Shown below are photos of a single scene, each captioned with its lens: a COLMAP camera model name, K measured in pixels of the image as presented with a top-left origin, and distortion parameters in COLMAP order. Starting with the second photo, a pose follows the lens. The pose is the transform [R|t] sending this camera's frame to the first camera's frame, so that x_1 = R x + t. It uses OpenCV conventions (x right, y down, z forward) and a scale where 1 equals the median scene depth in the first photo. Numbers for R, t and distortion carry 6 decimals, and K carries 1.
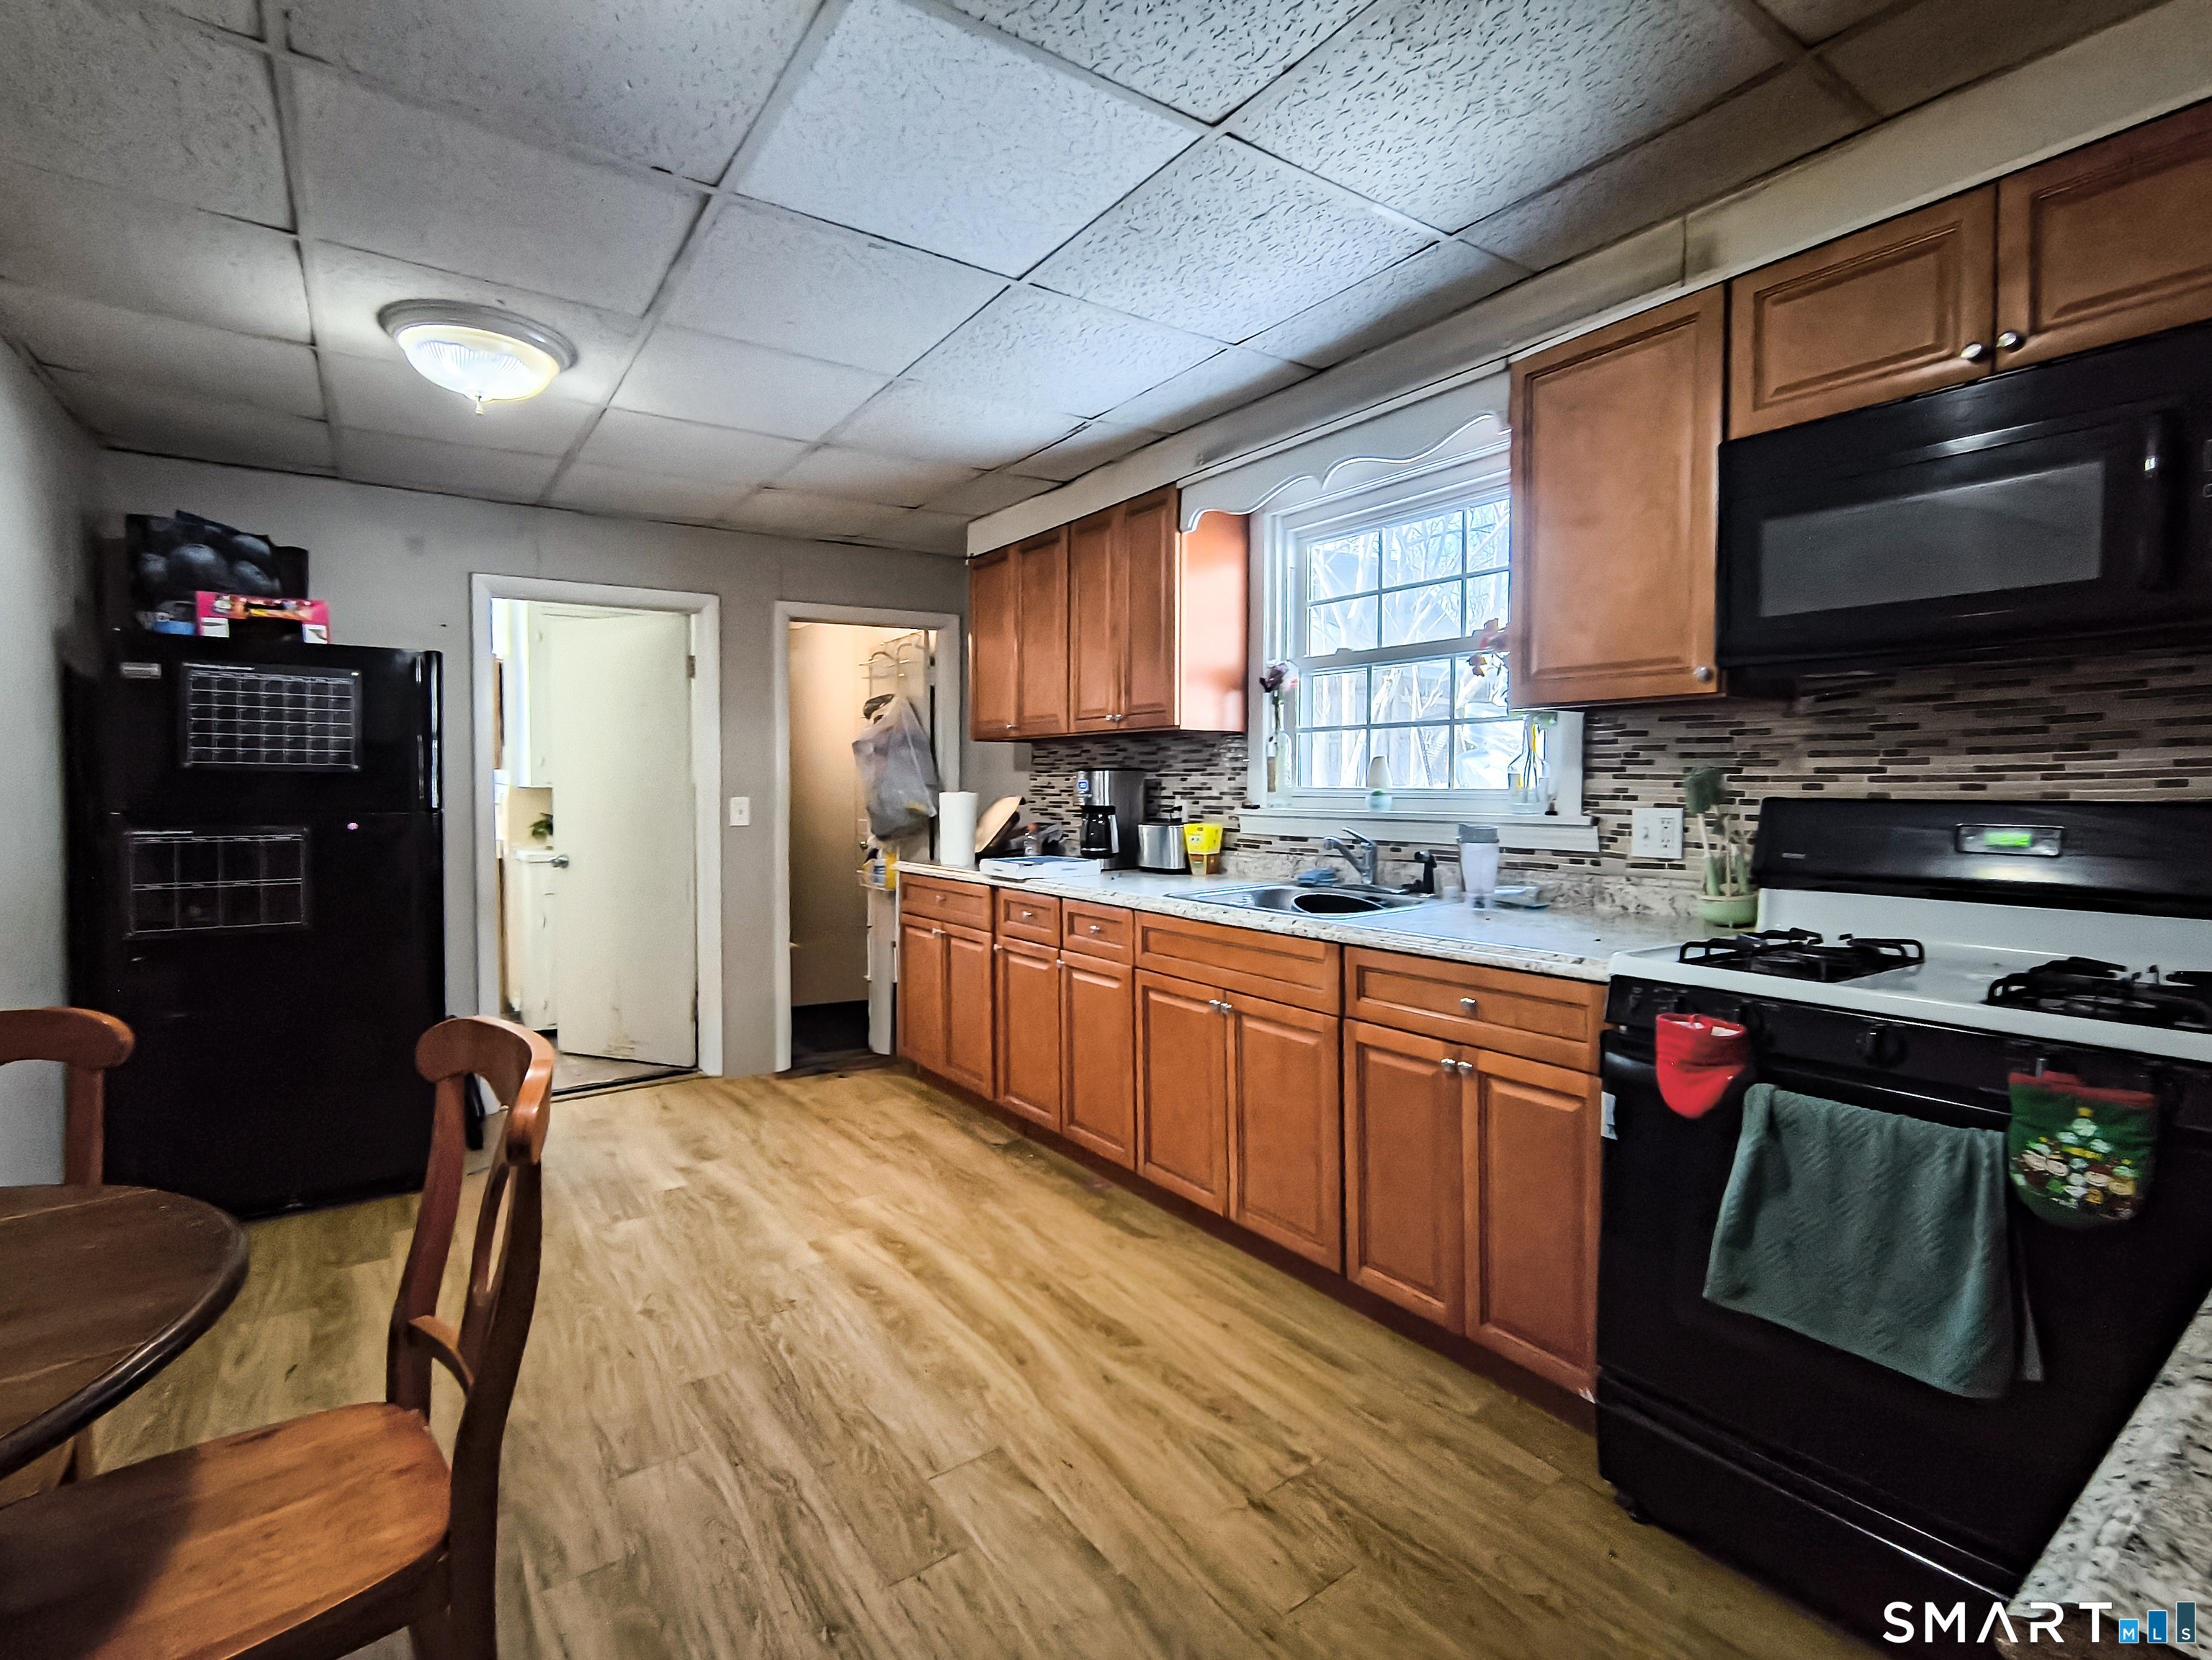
lens RADIAL K [[1093.9, 0, 1106.0], [0, 1093.9, 830.0], [0, 0, 1]] dist [0.000247, -0.000291]
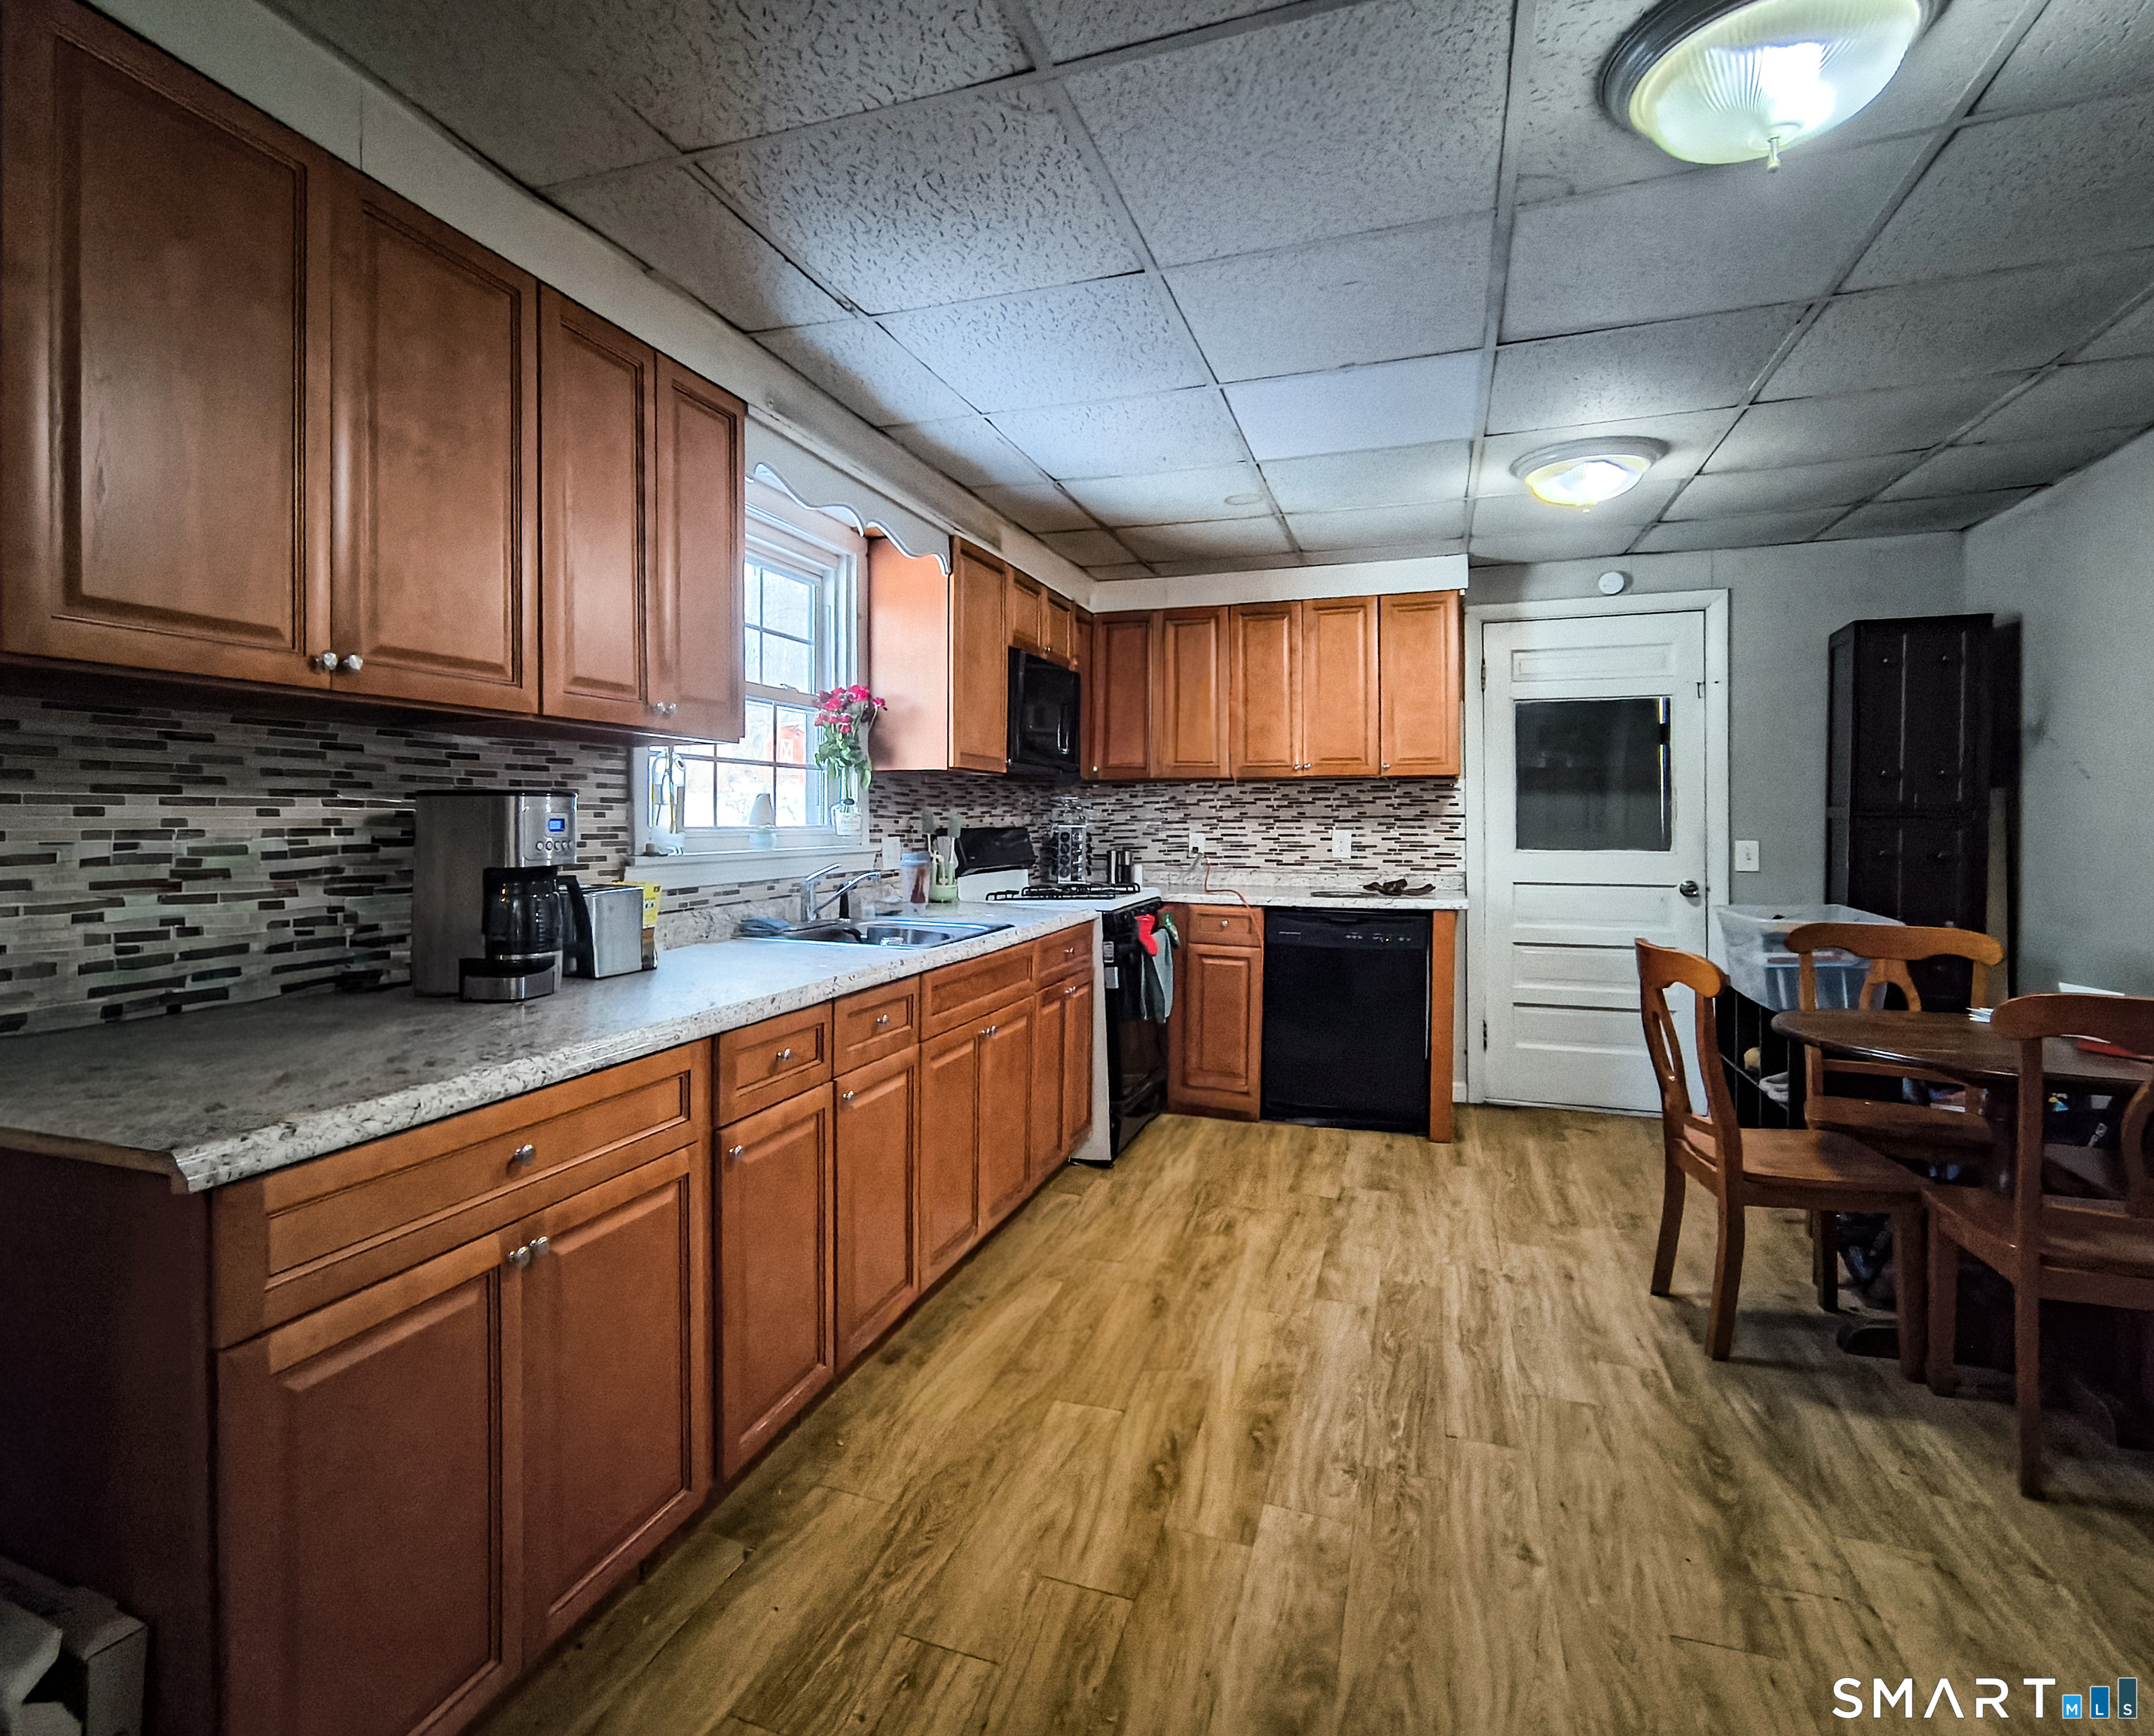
lens RADIAL K [[986.7, 0, 1073.7], [0, 986.7, 826.4], [0, 0, 1]] dist [0.001077, -0.000156]
pose [[-0.570259, 0.001491, 0.821463, -0.759072], [0.043682, 0.998639, 0.028512, -0.061744], [-0.820303, 0.052142, -0.569548, 1.544136]]
